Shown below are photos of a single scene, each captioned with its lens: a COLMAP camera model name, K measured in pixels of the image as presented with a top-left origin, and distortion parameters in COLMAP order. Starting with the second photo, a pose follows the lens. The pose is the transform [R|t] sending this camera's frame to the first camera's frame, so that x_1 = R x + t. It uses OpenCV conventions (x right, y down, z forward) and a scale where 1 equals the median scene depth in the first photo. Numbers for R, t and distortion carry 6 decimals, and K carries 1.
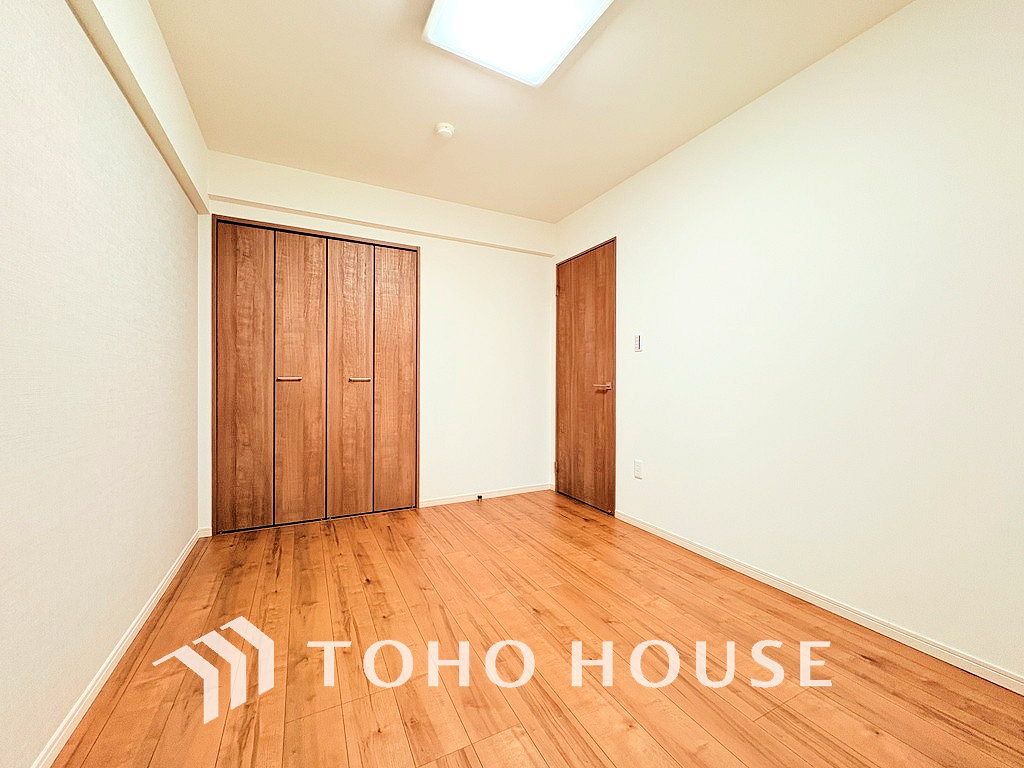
lens RADIAL K [[405.5, 0, 512.0], [0, 405.5, 384.0], [0, 0, 1]] dist [0.000210, -0.000045]
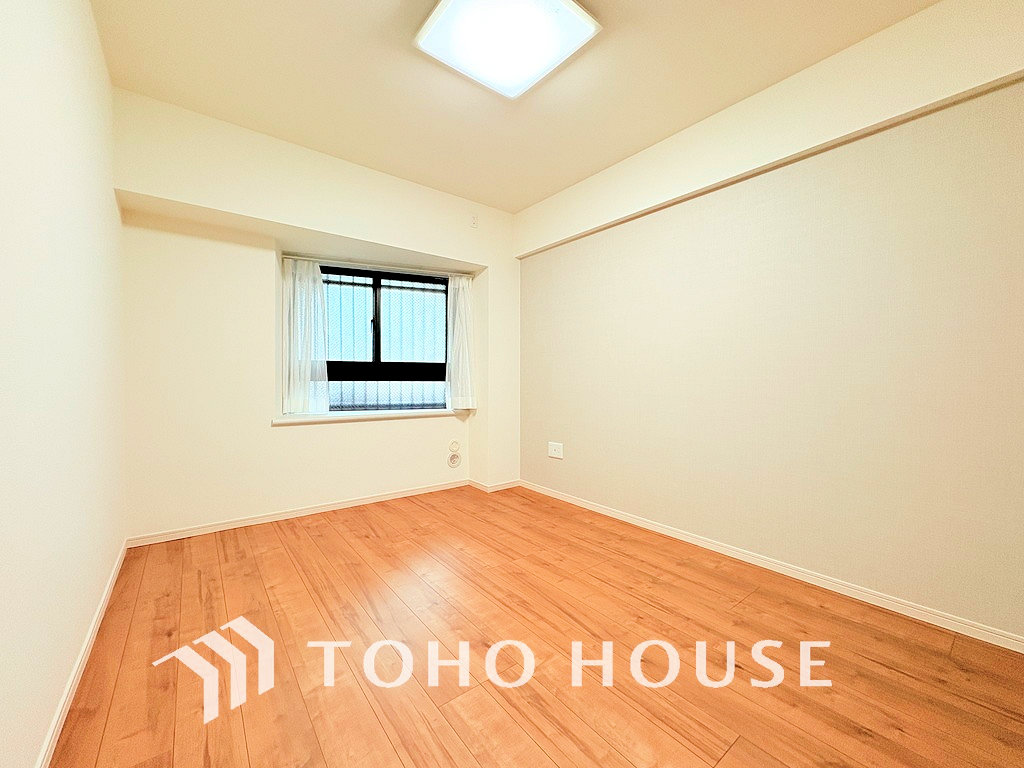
lens RADIAL K [[405.5, 0, 512.0], [0, 405.5, 384.0], [0, 0, 1]] dist [0.000210, -0.000045]
pose [[-0.983606, -0.009884, -0.180057, 0.162738], [-0.012661, 0.999818, 0.014284, 0.003319], [0.179883, 0.016330, -0.983552, 1.757683]]
